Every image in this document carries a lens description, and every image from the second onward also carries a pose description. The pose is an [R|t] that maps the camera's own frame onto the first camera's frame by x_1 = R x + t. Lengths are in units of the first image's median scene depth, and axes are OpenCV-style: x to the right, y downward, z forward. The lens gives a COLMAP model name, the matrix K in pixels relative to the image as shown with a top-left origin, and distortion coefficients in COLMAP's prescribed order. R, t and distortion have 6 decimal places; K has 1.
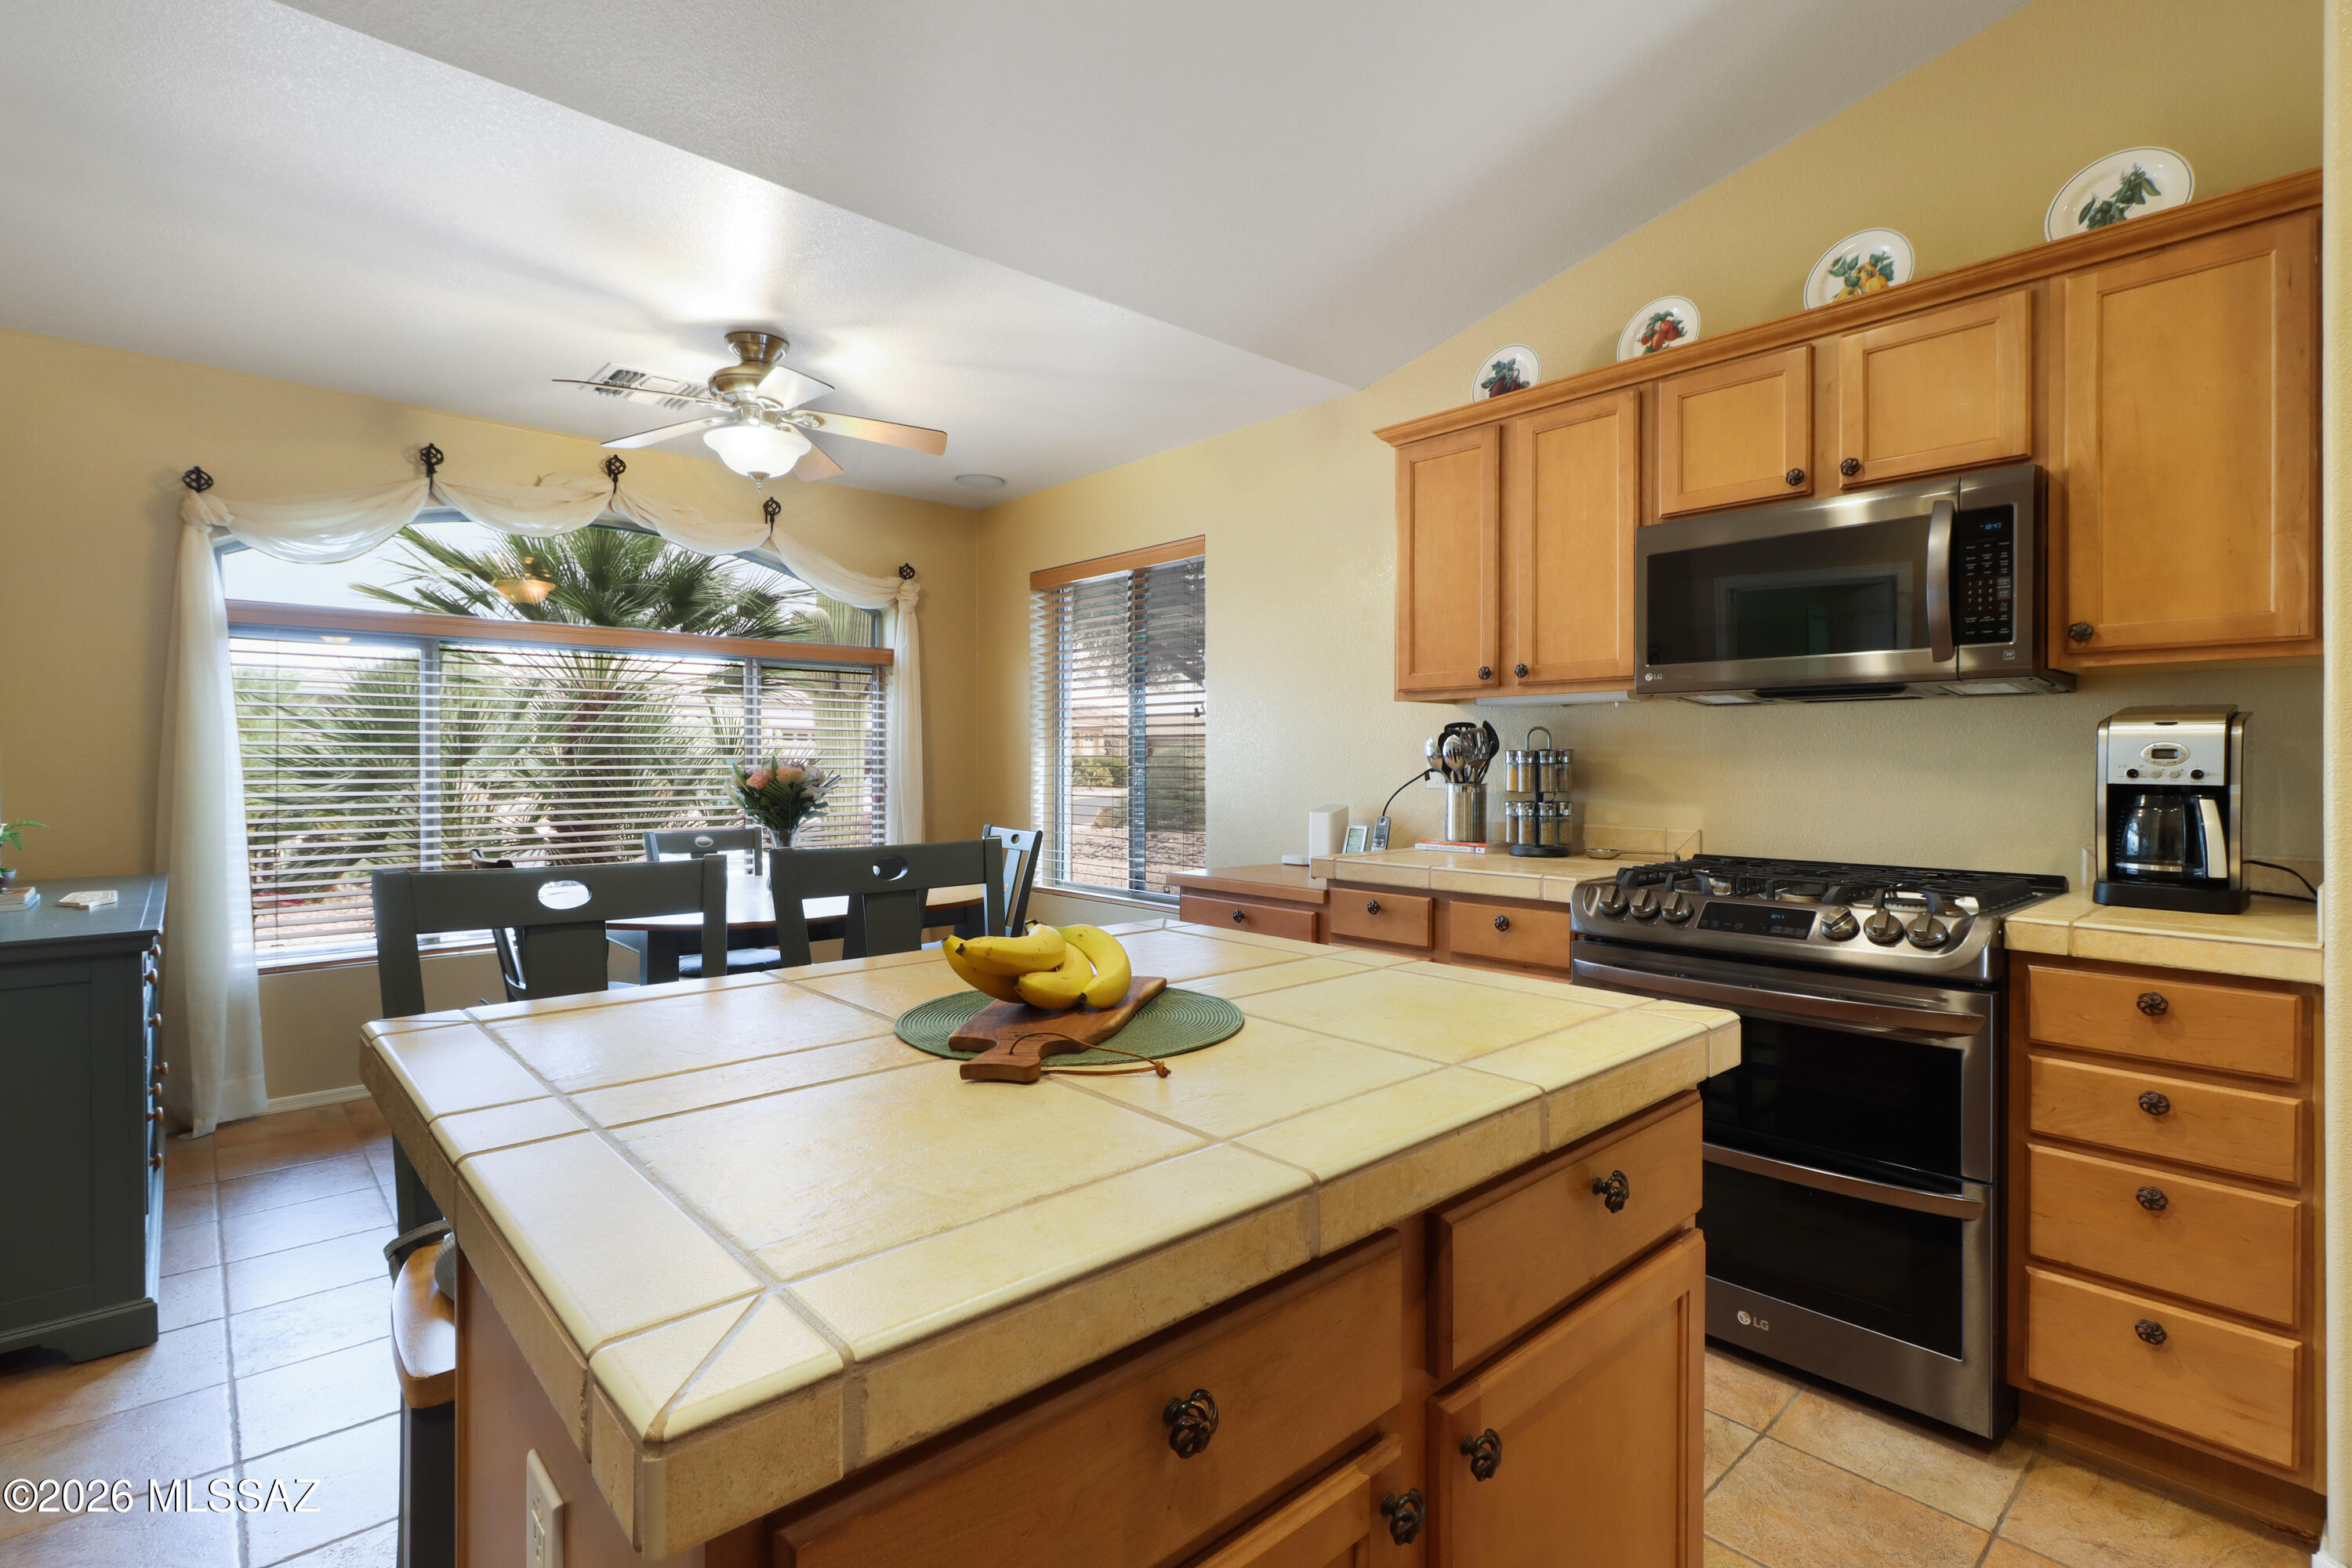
lens RADIAL K [[1093.4, 0, 1172.5], [0, 1093.4, 780.8], [0, 0, 1]] dist [0.002418, -0.000789]
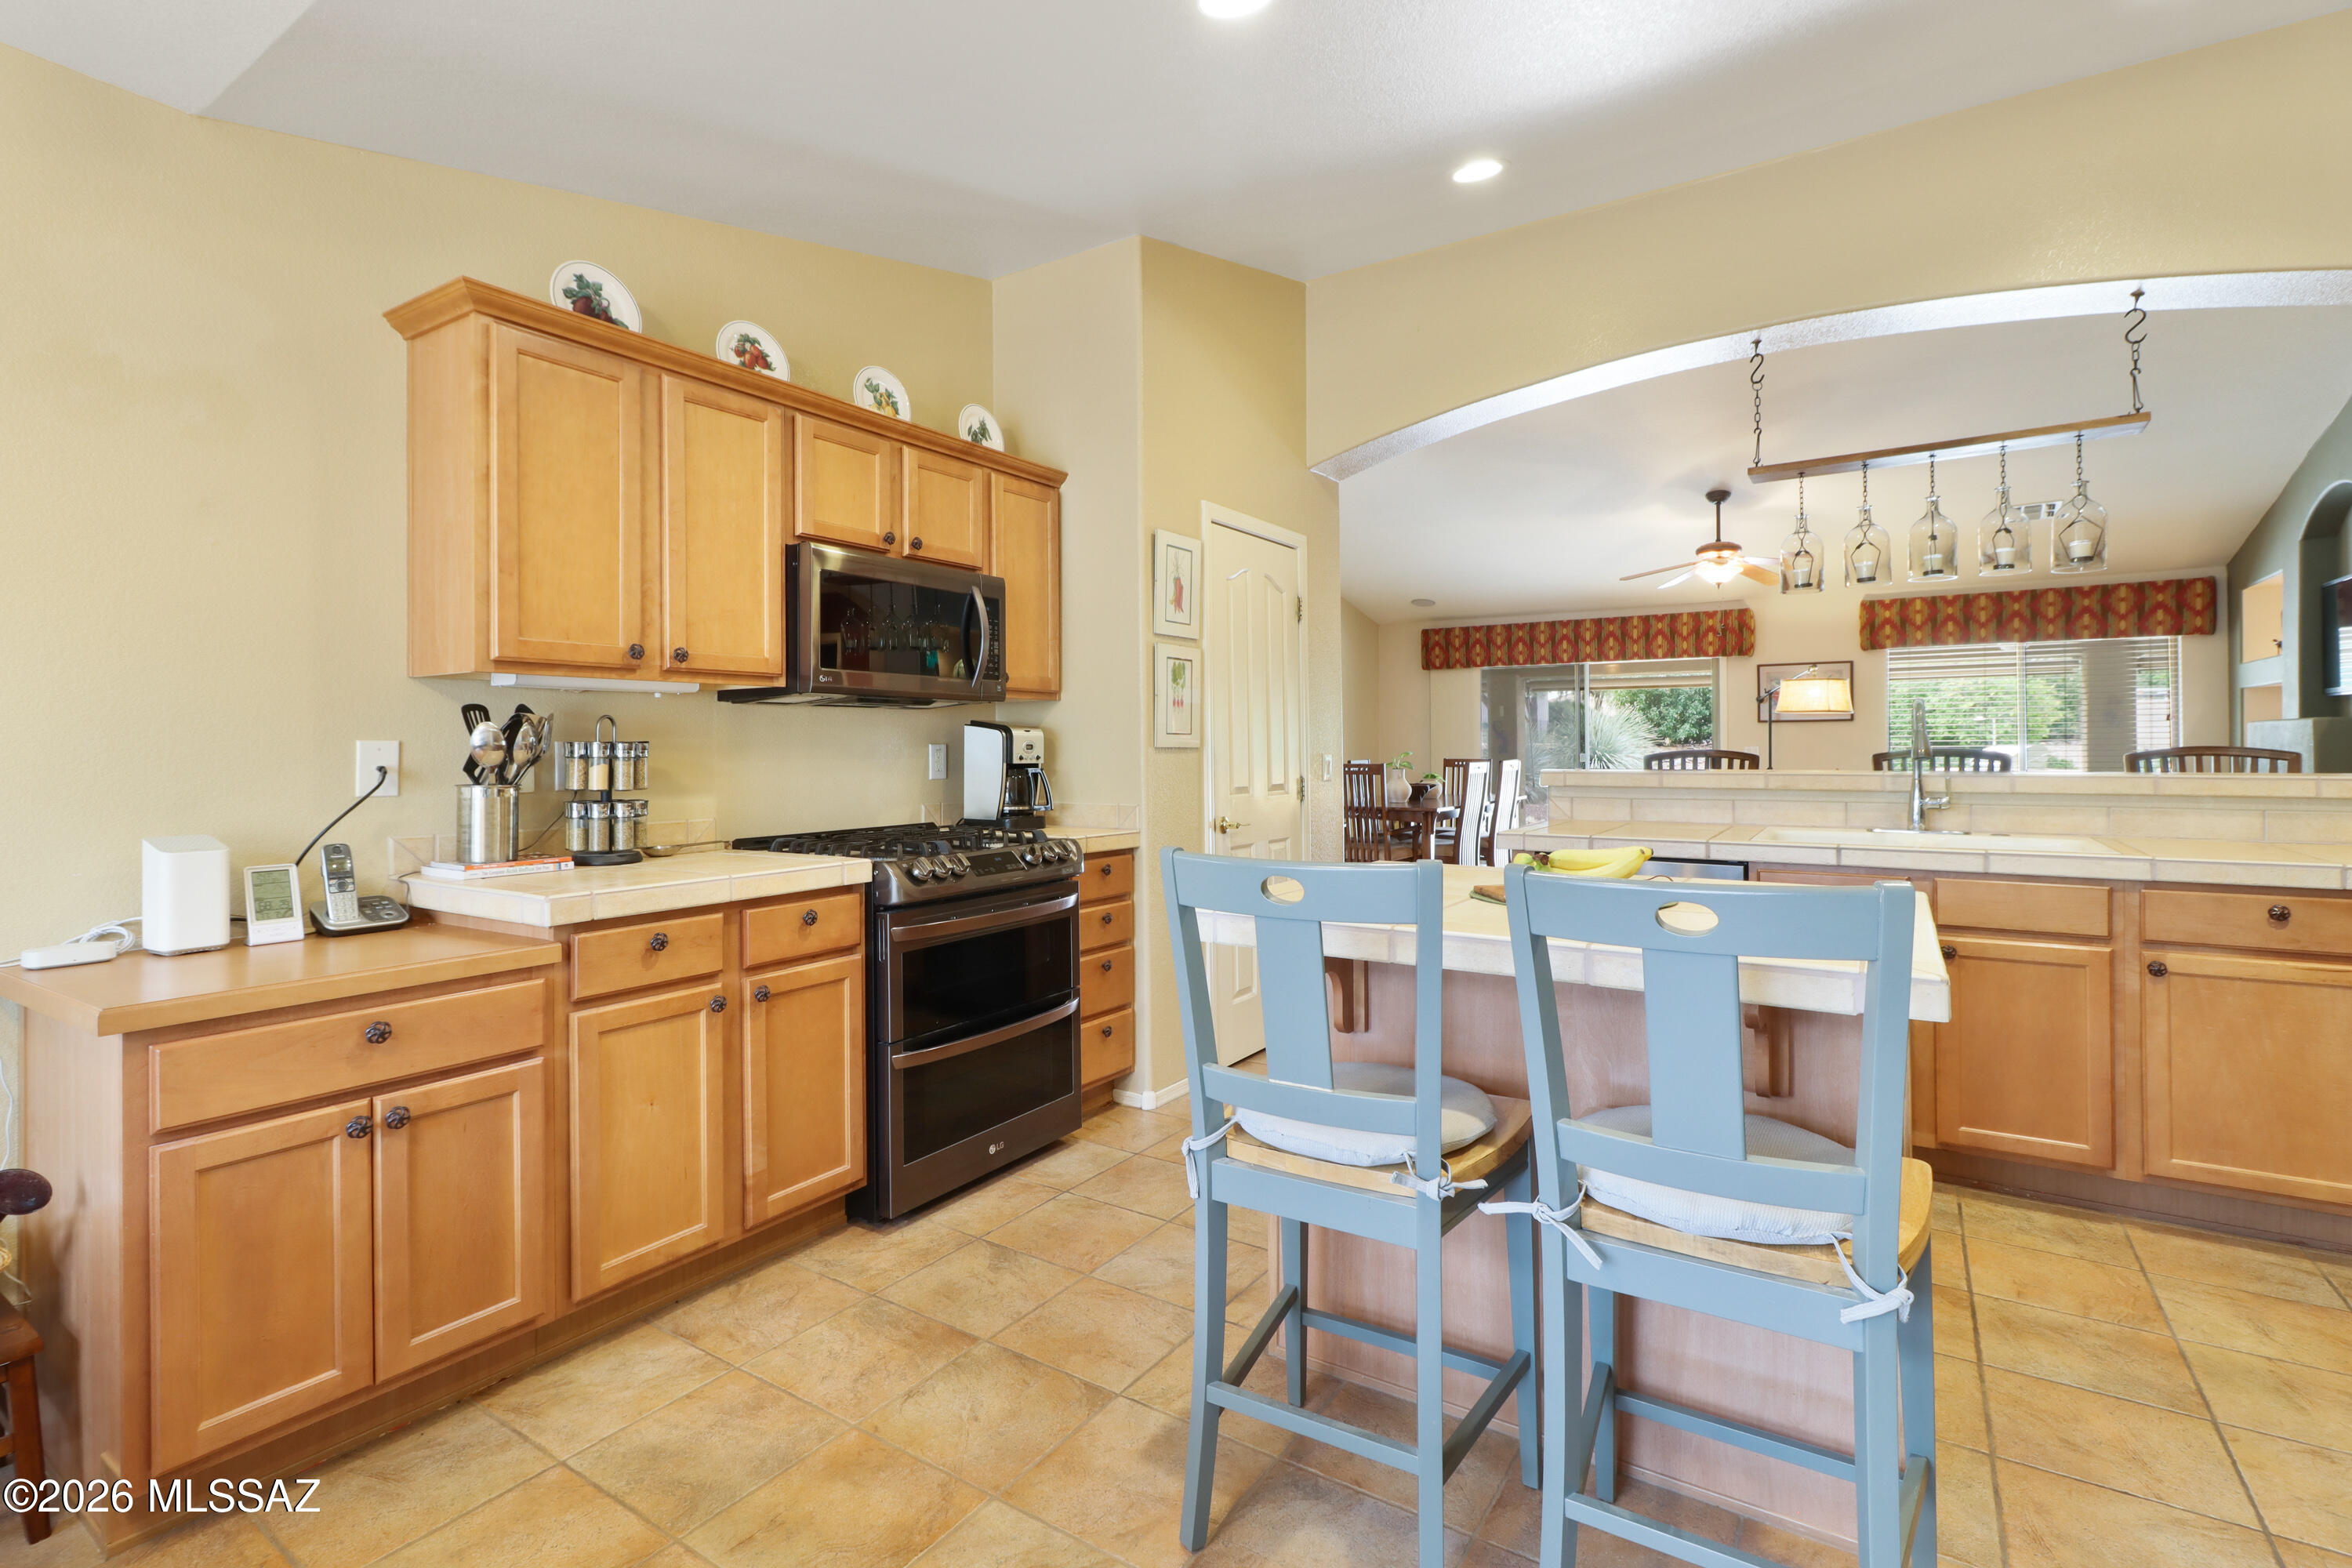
lens RADIAL K [[1093.4, 0, 1163.8], [0, 1093.4, 750.1], [0, 0, 1]] dist [0.002418, -0.000789]
pose [[-0.250952, -0.002833, 0.967995, -0.658081], [0.022626, 0.999705, 0.008791, -0.020192], [-0.967735, 0.024108, -0.250814, 0.837787]]
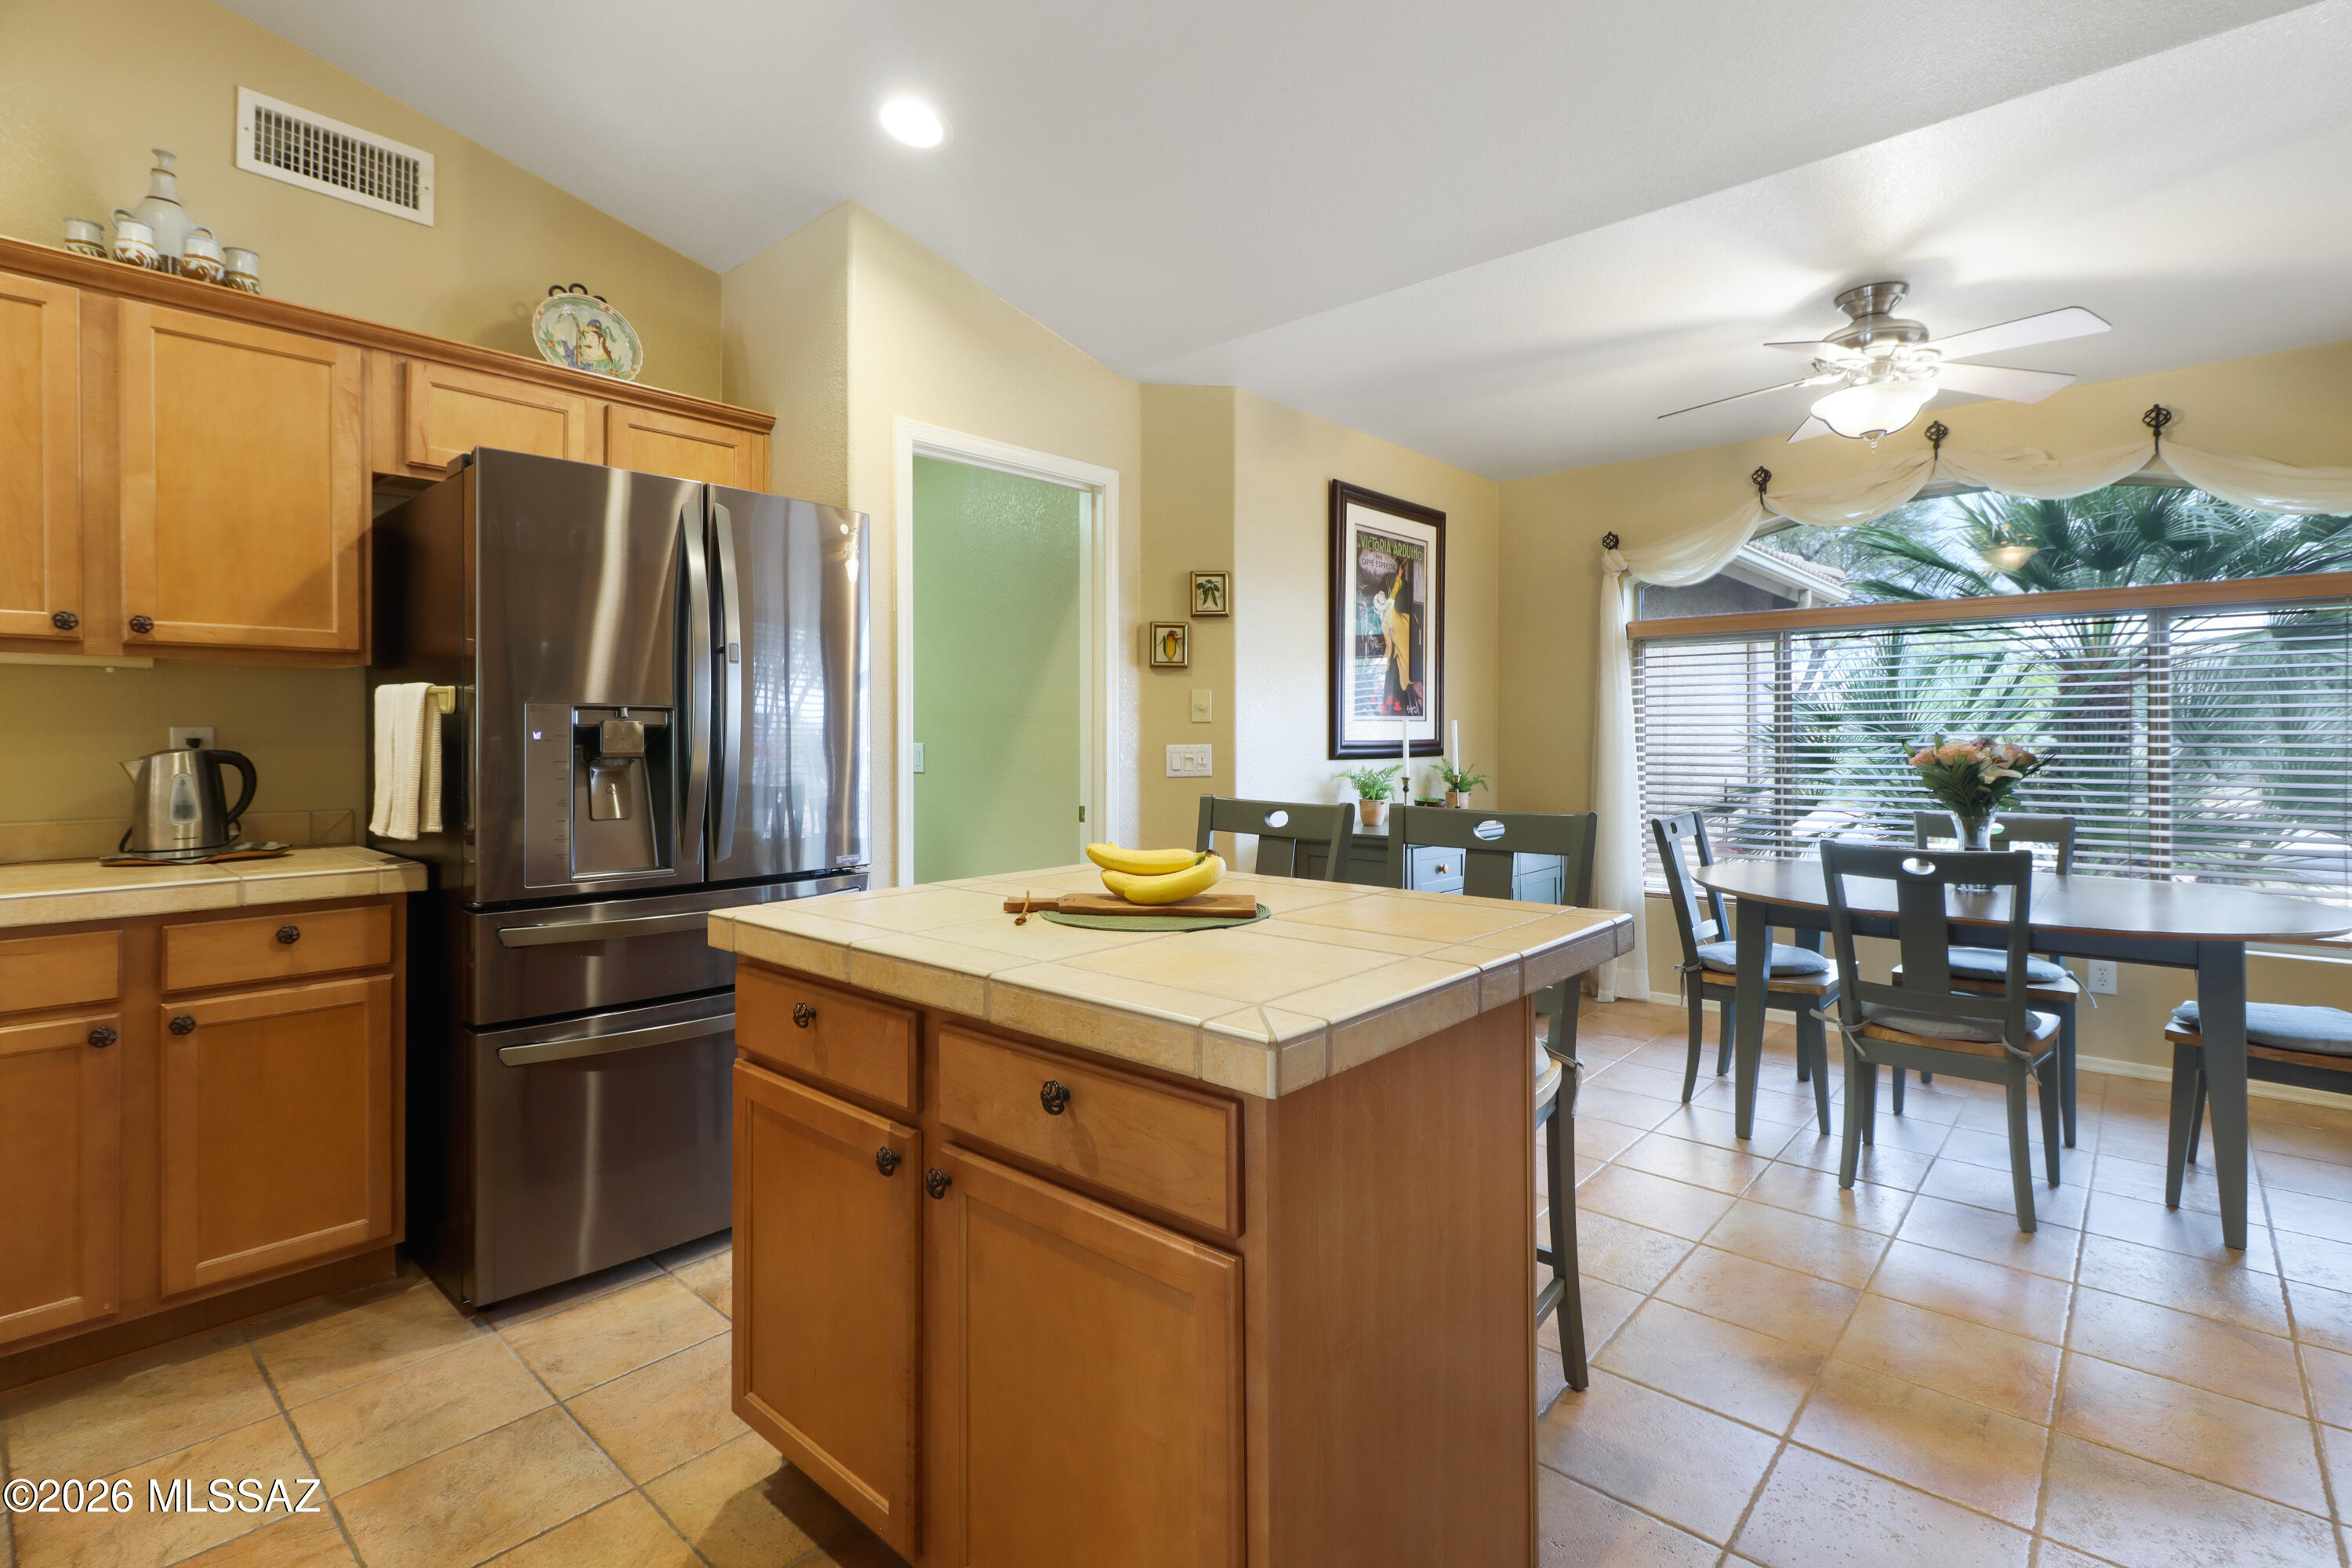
lens RADIAL K [[1093.4, 0, 1183.6], [0, 1093.4, 737.2], [0, 0, 1]] dist [0.002418, -0.000789]
pose [[0.107610, -0.001931, -0.994191, 0.553836], [-0.019415, 0.999803, -0.004044, -0.003302], [0.994004, 0.019737, 0.107552, 0.353166]]
